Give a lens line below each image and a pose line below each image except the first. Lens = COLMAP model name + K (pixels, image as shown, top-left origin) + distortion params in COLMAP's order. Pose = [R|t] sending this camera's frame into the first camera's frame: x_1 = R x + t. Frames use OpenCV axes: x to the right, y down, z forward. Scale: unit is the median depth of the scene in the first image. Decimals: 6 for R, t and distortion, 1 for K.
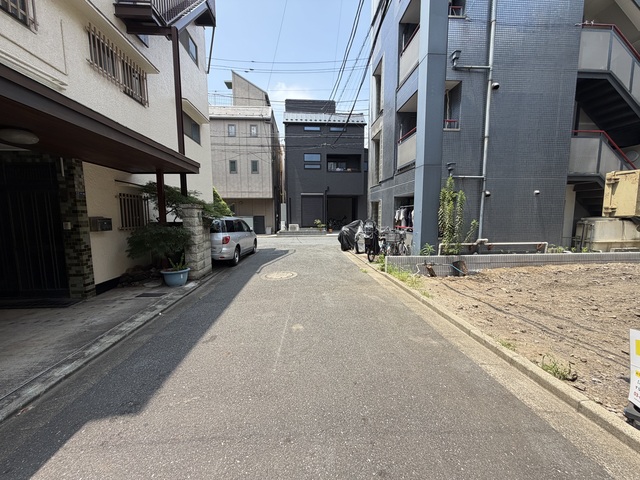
lens RADIAL K [[253.6, 0, 320.8], [0, 253.6, 241.3], [0, 0, 1]] dist [-0.001882, 0.000217]
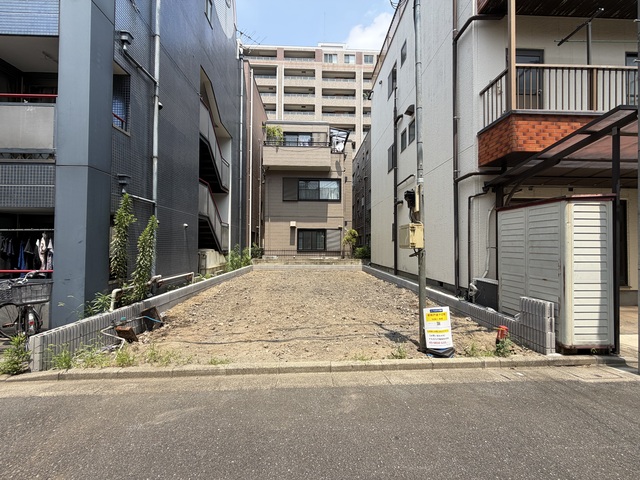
lens RADIAL K [[253.6, 0, 319.4], [0, 253.6, 241.9], [0, 0, 1]] dist [-0.001882, 0.000217]
pose [[0.040945, 0.022278, 0.998913, -0.304457], [0.101362, 0.994501, -0.026334, -0.076758], [-0.994007, 0.102330, 0.038462, 0.750910]]
